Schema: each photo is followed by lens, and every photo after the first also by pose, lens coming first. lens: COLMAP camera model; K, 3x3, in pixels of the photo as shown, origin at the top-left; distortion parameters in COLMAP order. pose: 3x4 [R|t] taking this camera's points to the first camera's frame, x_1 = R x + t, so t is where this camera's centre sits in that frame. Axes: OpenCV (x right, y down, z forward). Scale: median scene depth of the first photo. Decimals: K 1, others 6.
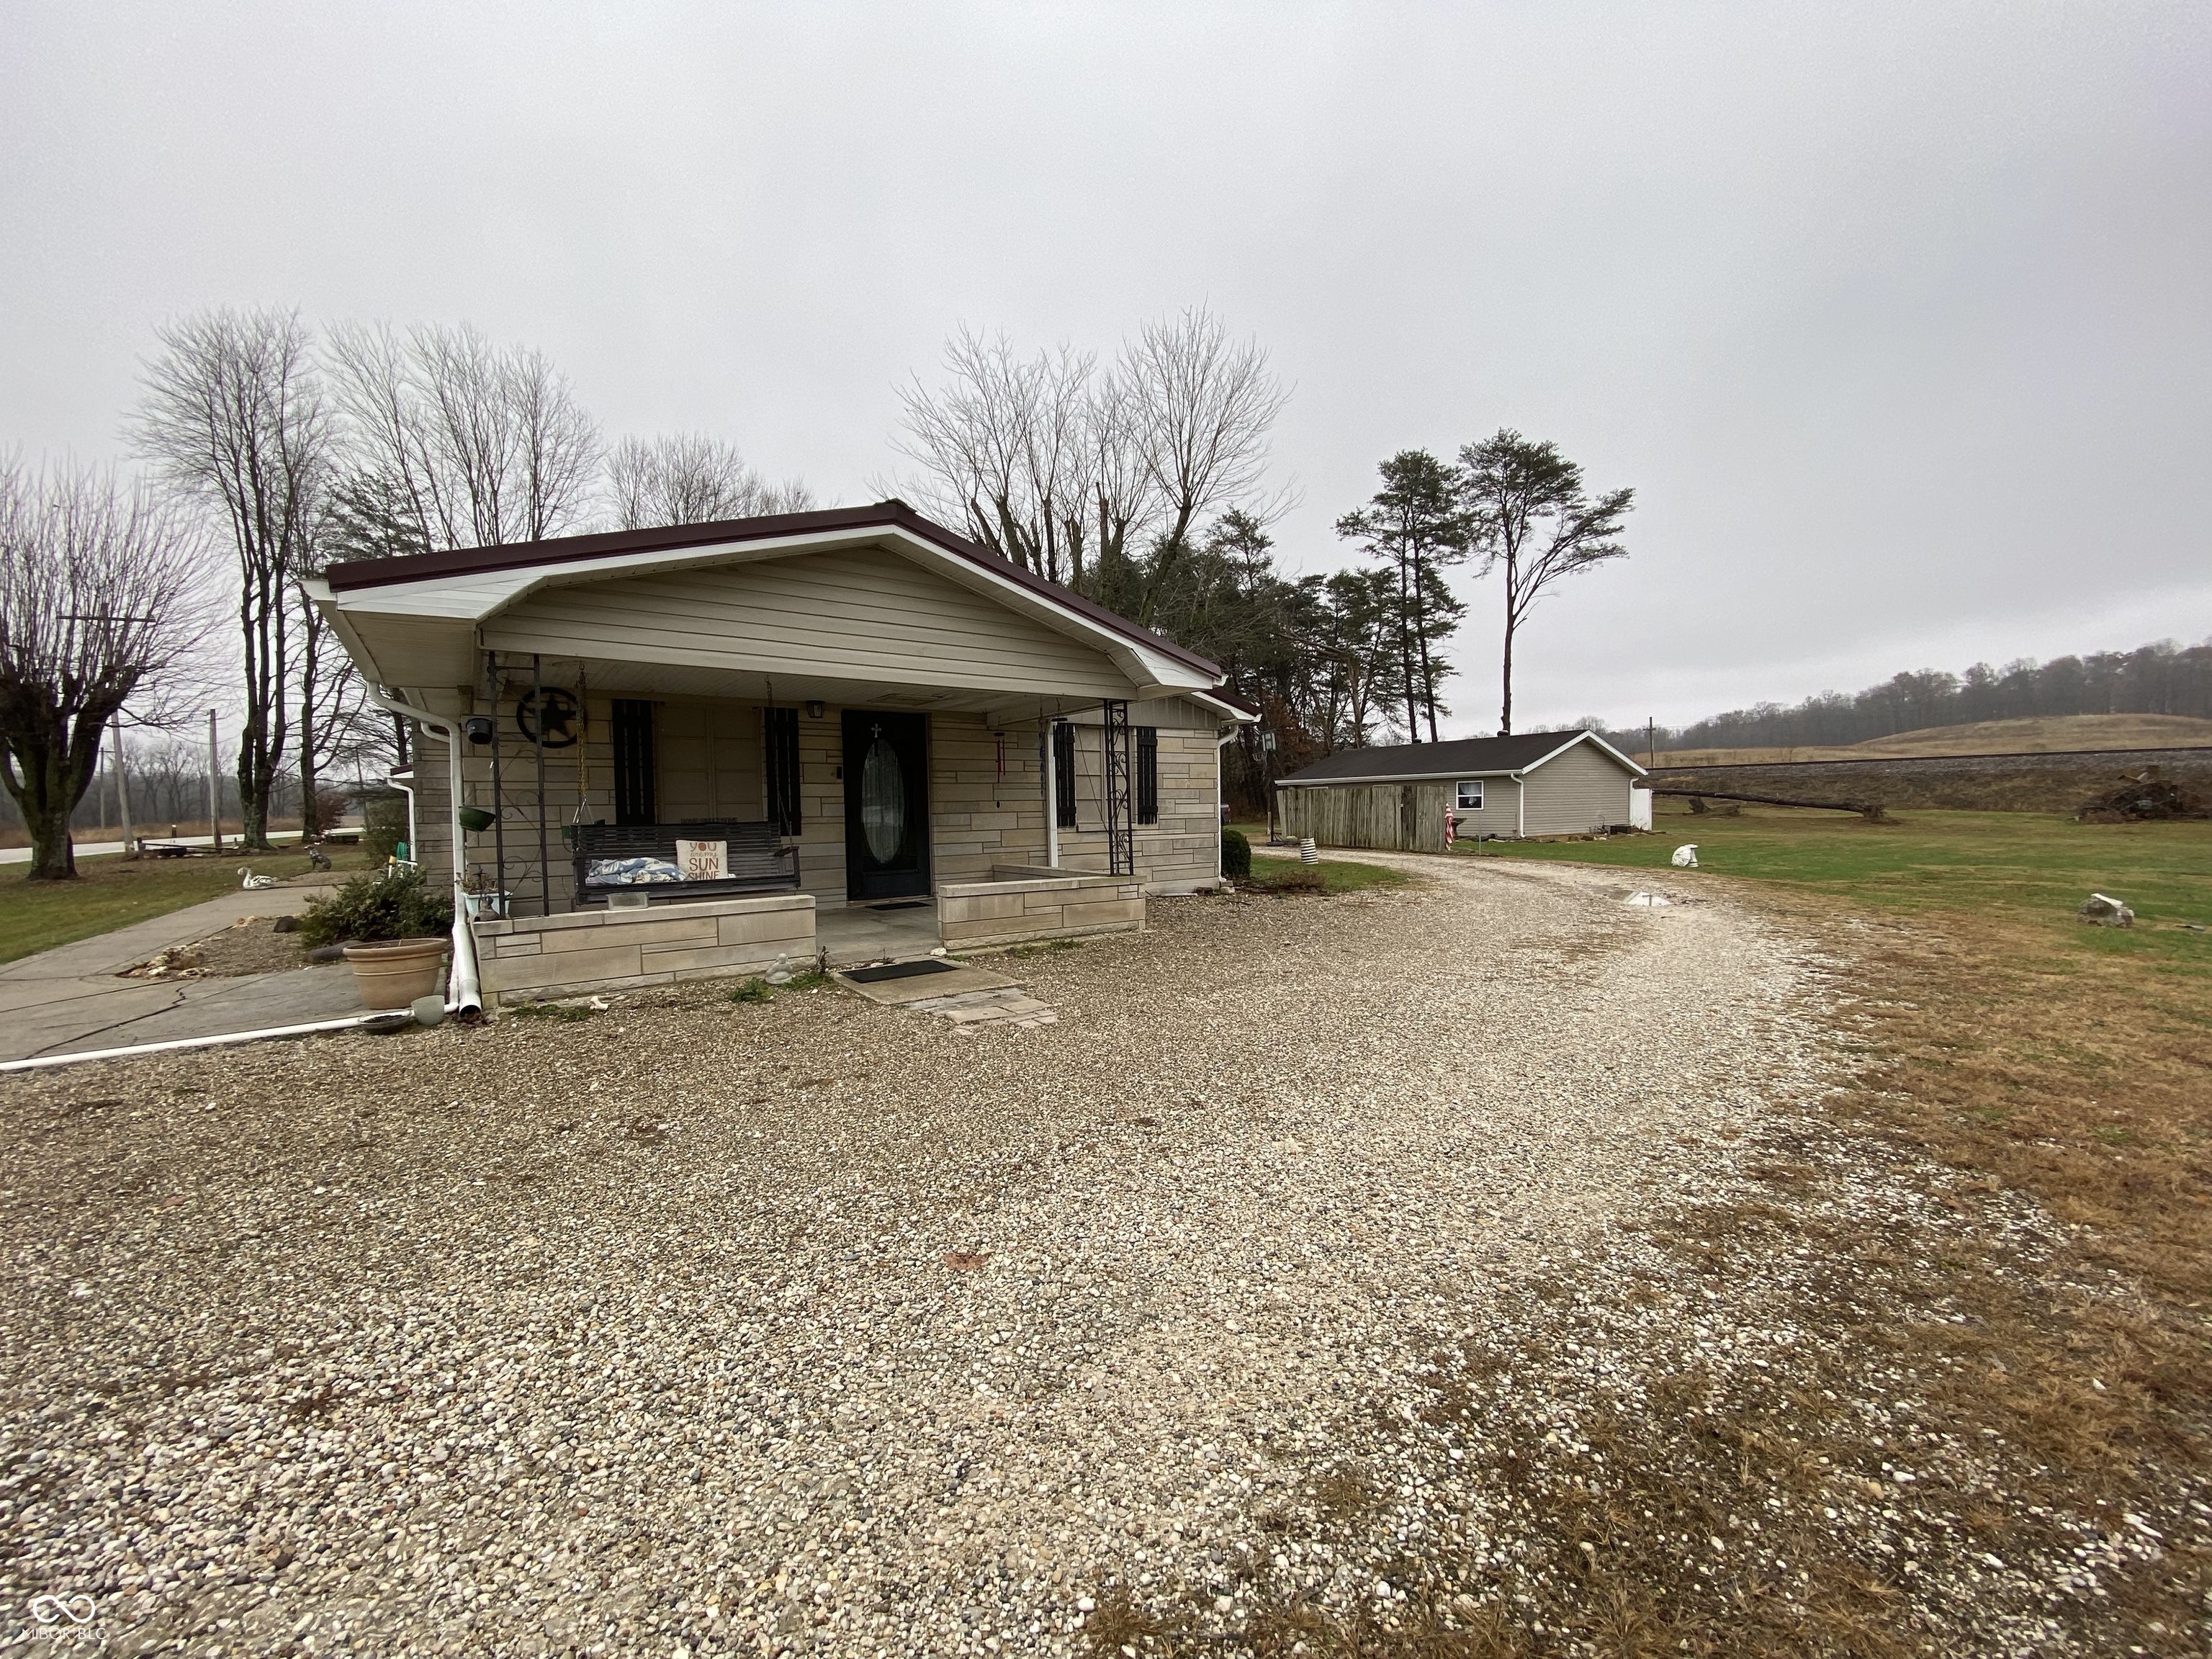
lens RADIAL K [[891.1, 0, 1100.5], [0, 891.1, 848.8], [0, 0, 1]] dist [0.034003, -0.026440]
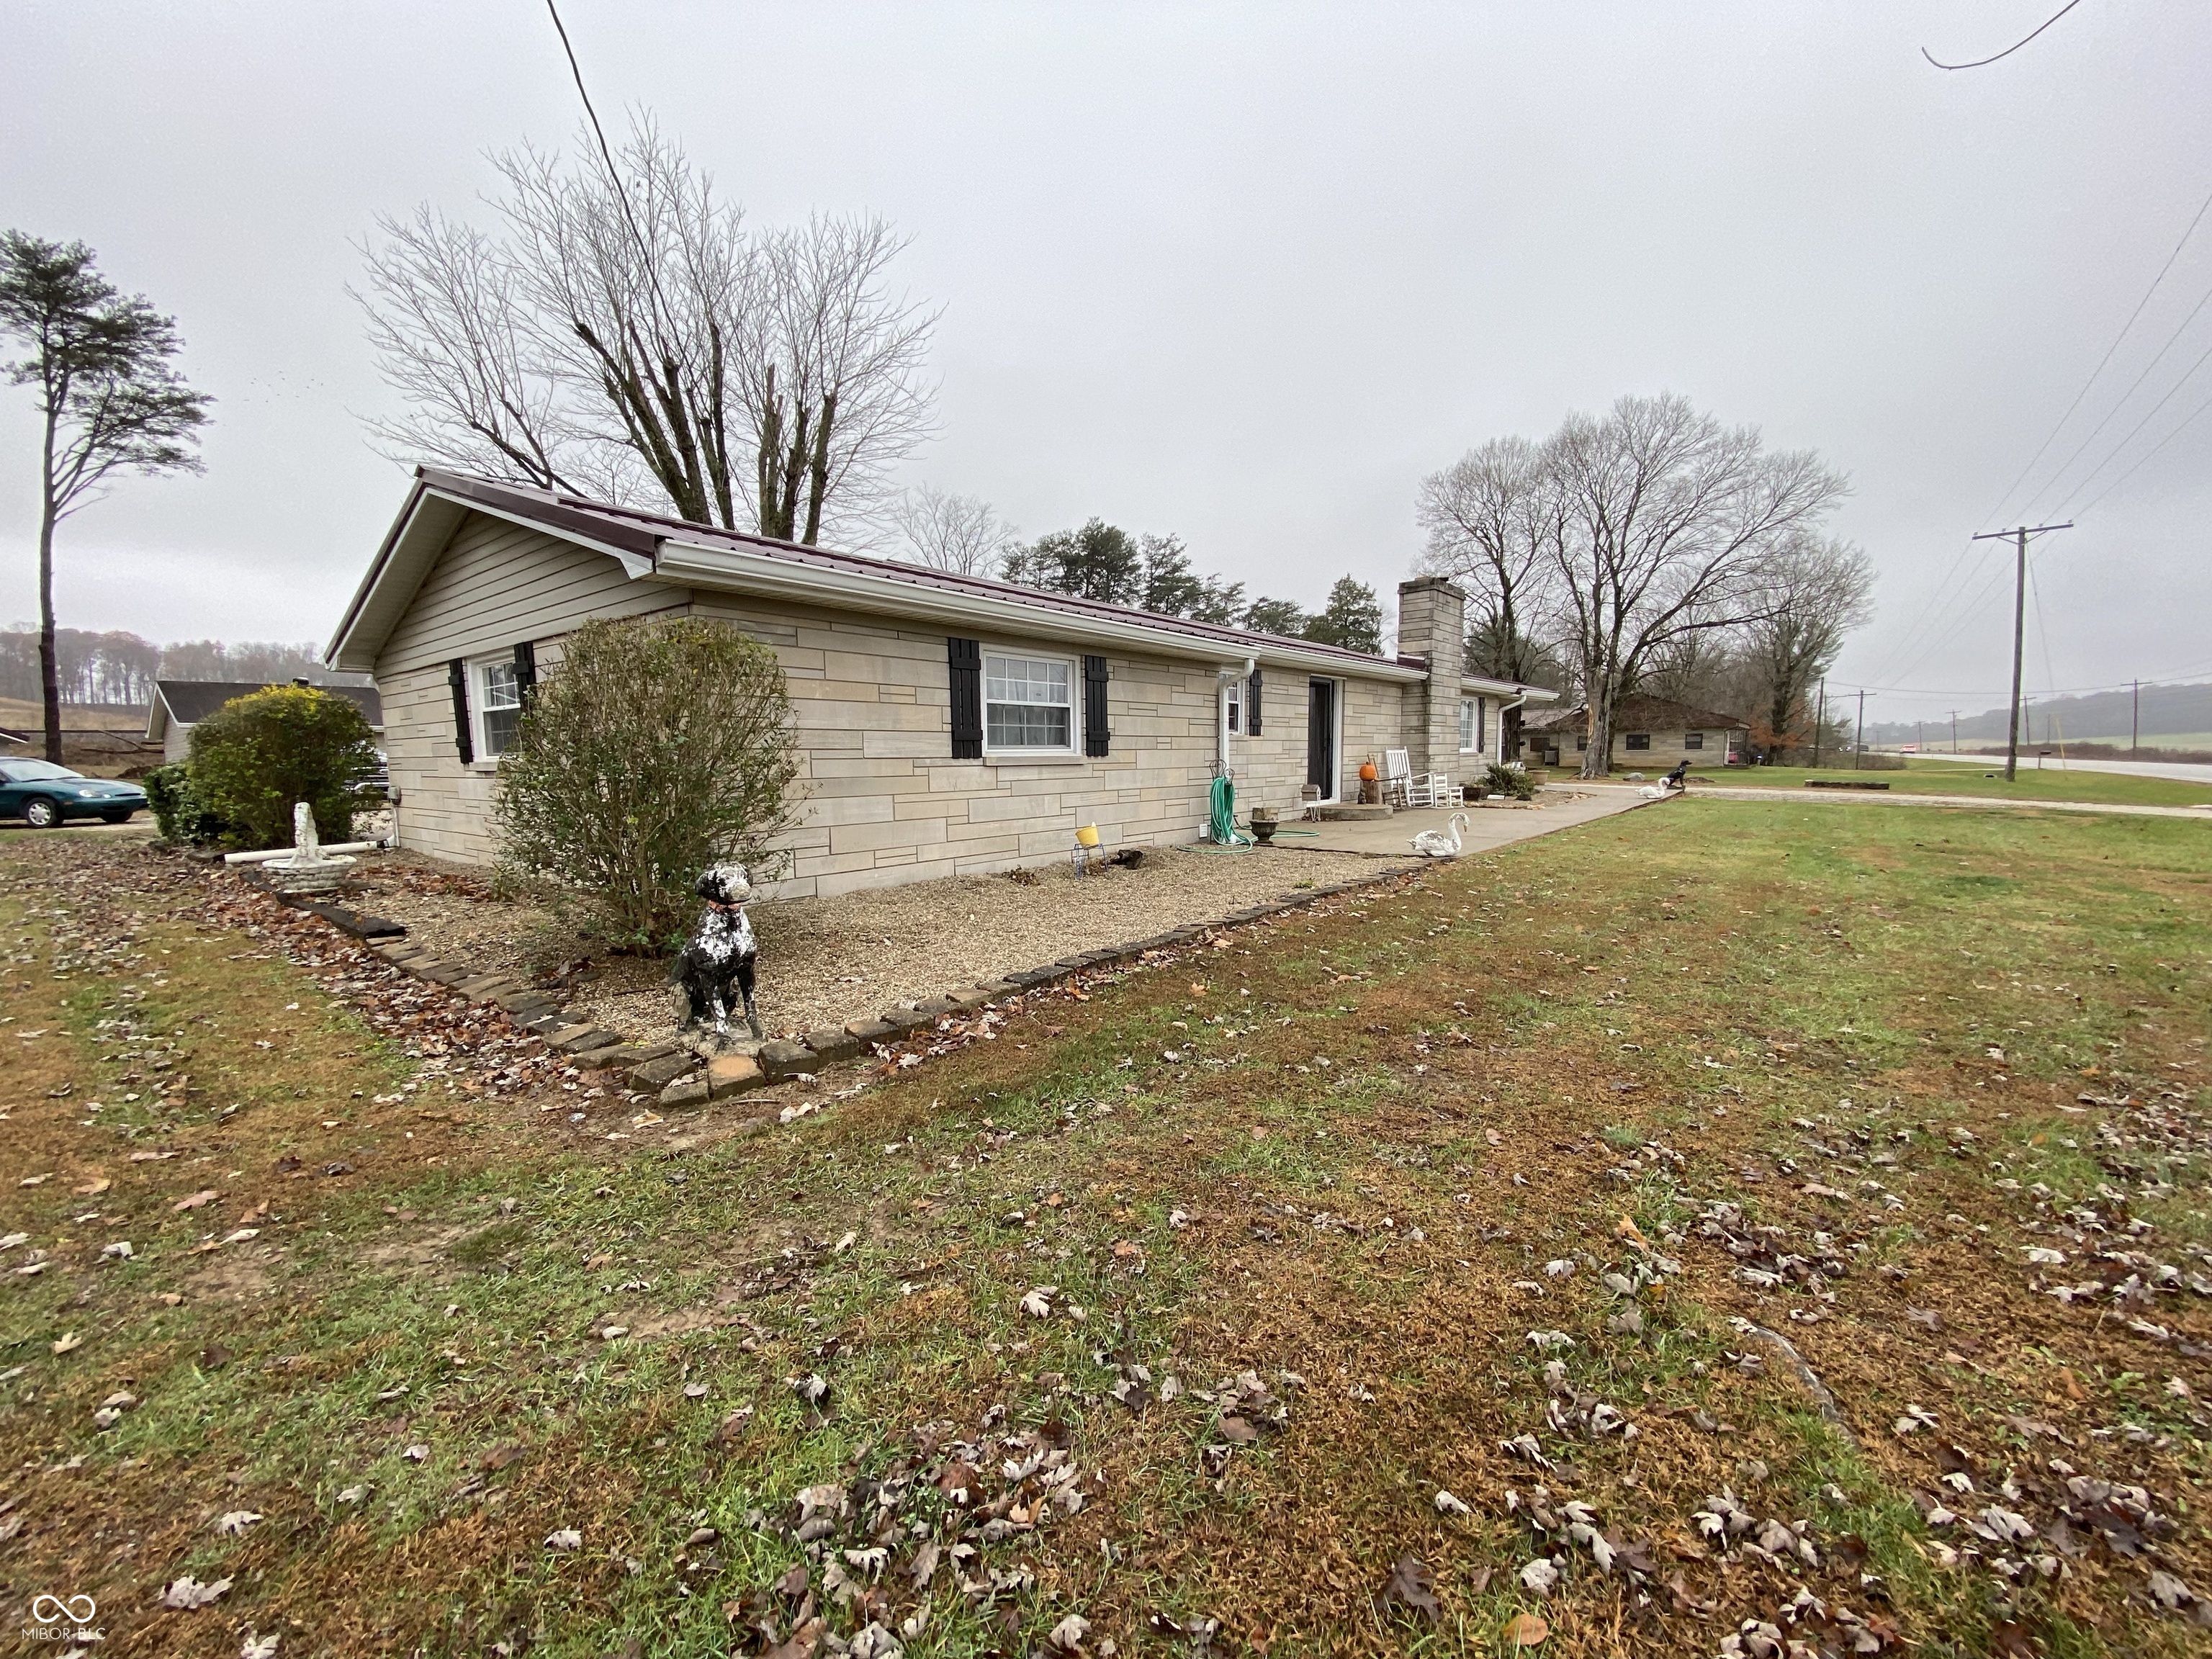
lens RADIAL K [[897.9, 0, 1104.8], [0, 897.9, 843.3], [0, 0, 1]] dist [0.023443, -0.020625]
pose [[-0.255801, -0.067915, 0.964341, -0.446393], [0.059314, 0.994547, 0.085776, -0.006534], [-0.964908, 0.079140, -0.250378, 0.417729]]
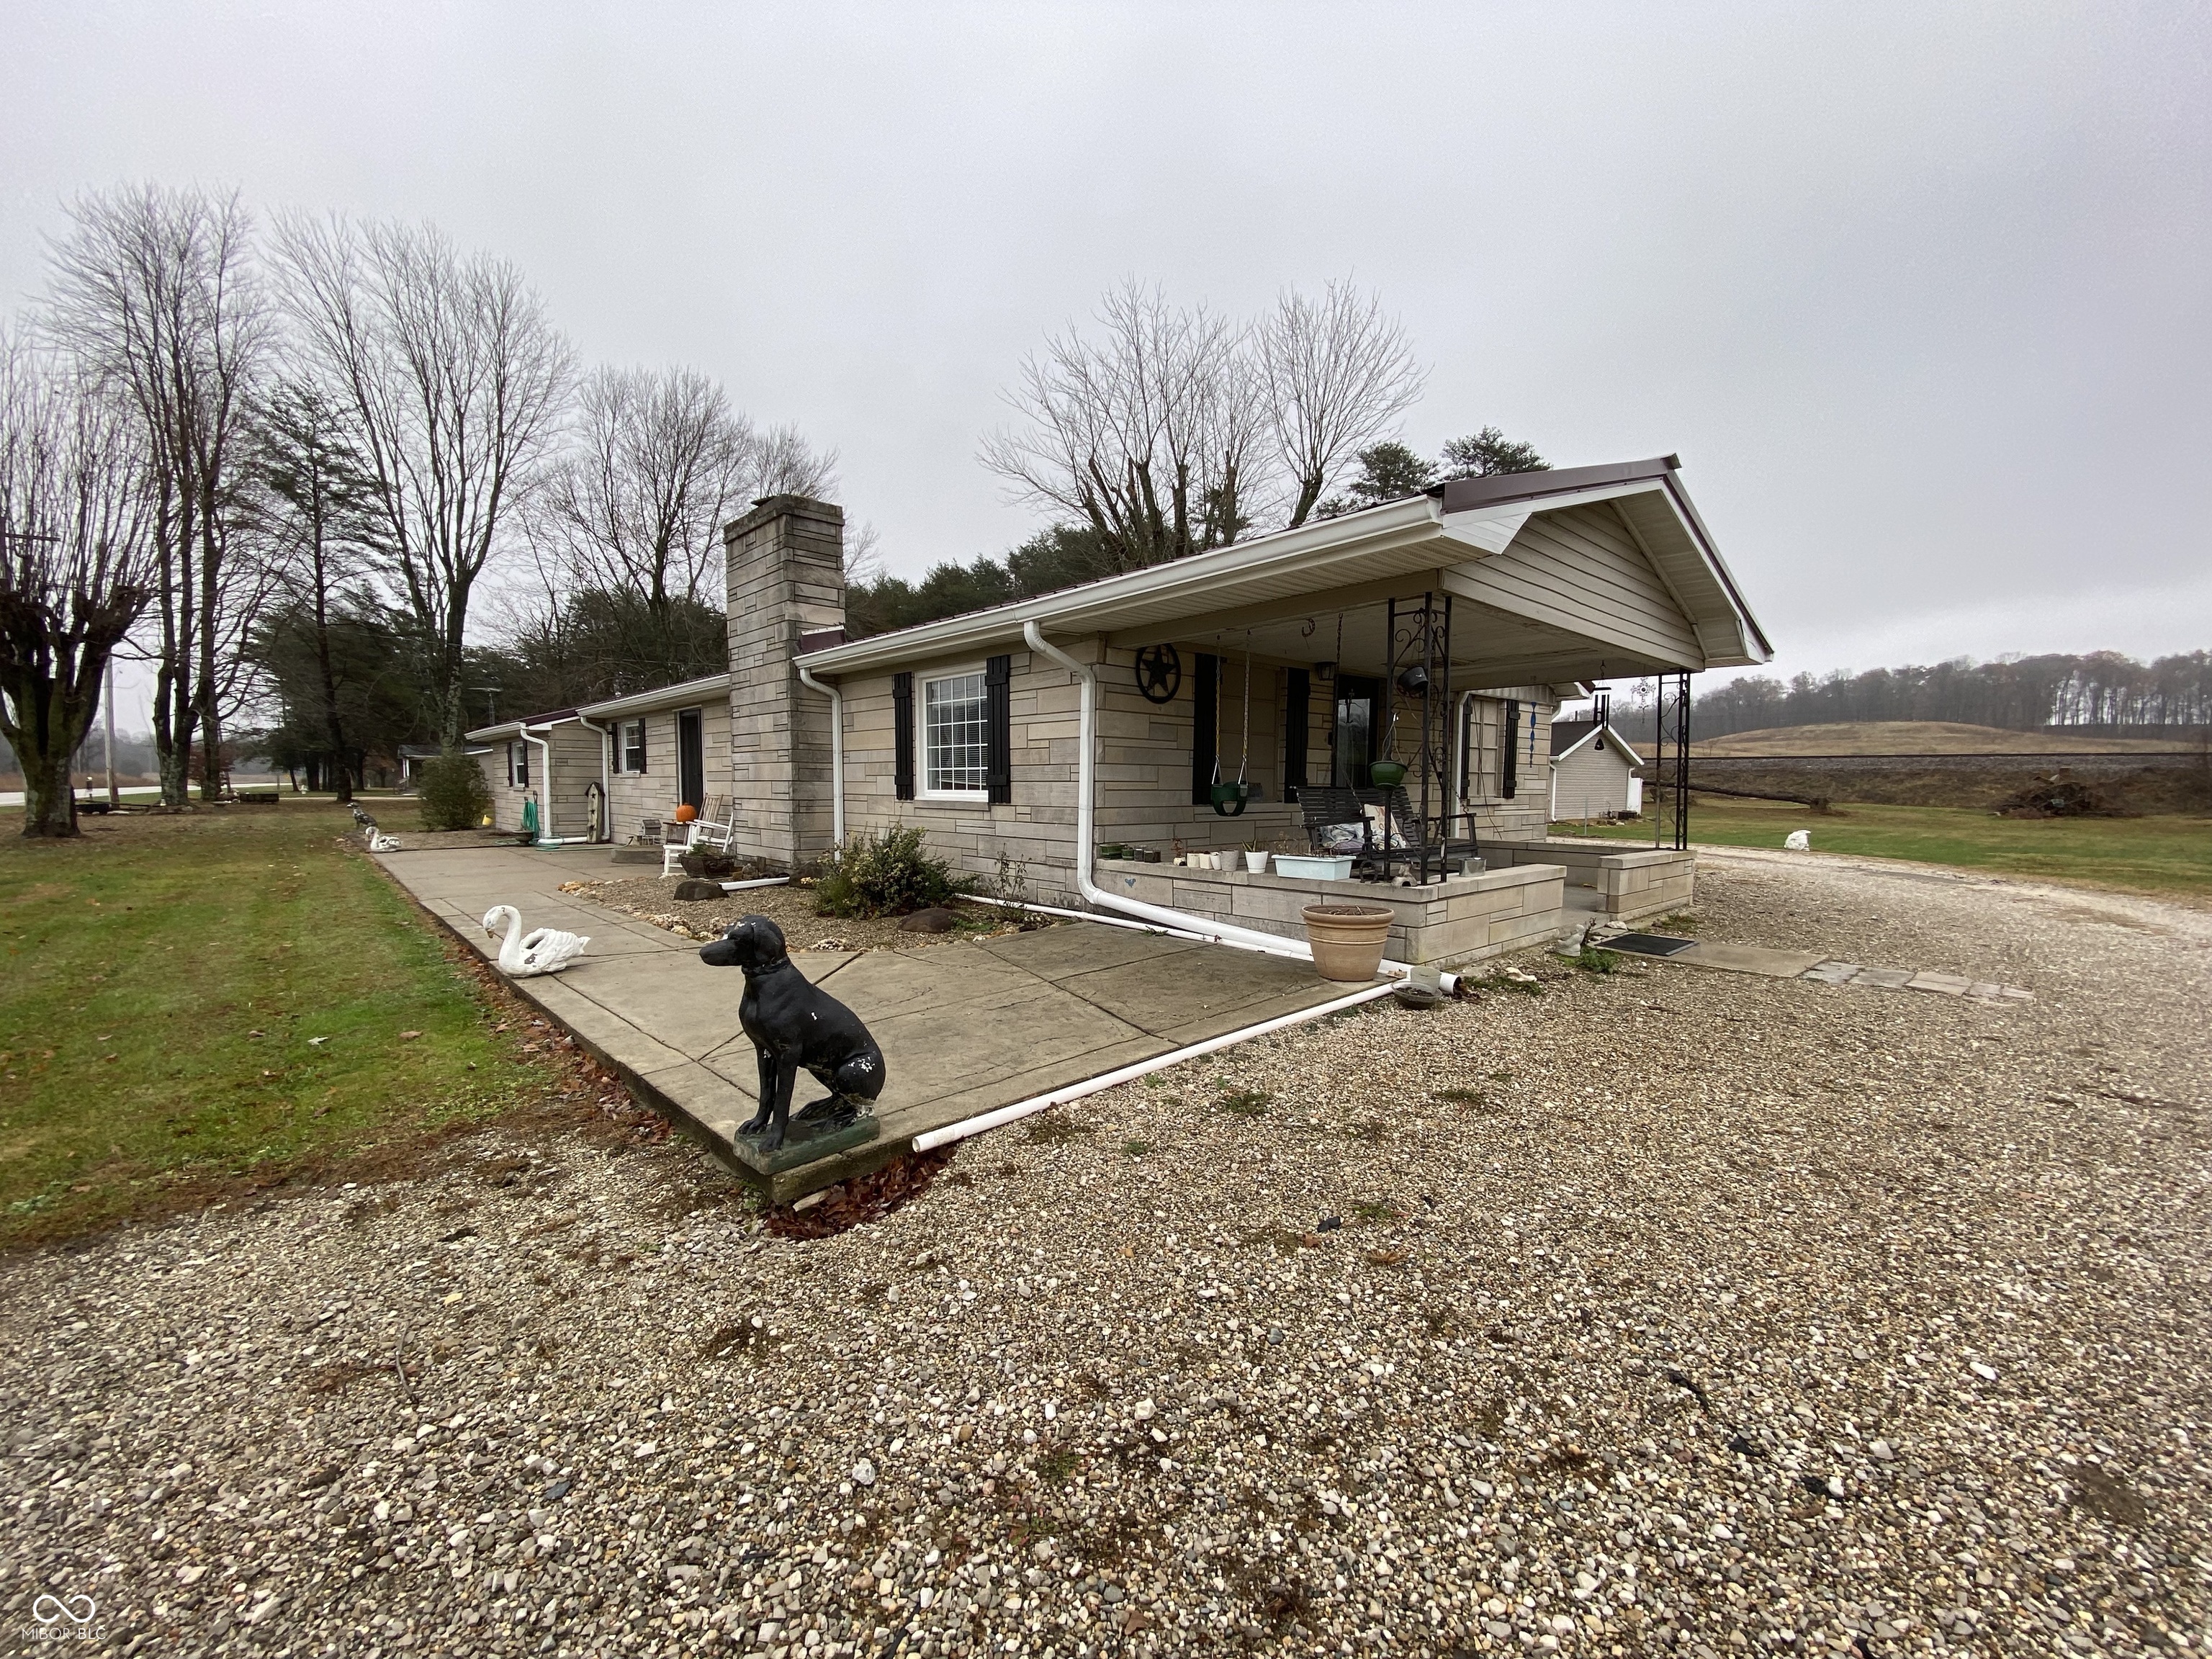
lens RADIAL K [[897.9, 0, 1104.8], [0, 897.9, 843.3], [0, 0, 1]] dist [0.023443, -0.020625]
pose [[0.991601, 0.016027, 0.128338, -0.113425], [-0.018449, 0.999673, 0.017704, 0.002606], [-0.128012, -0.019923, 0.991572, 0.012472]]
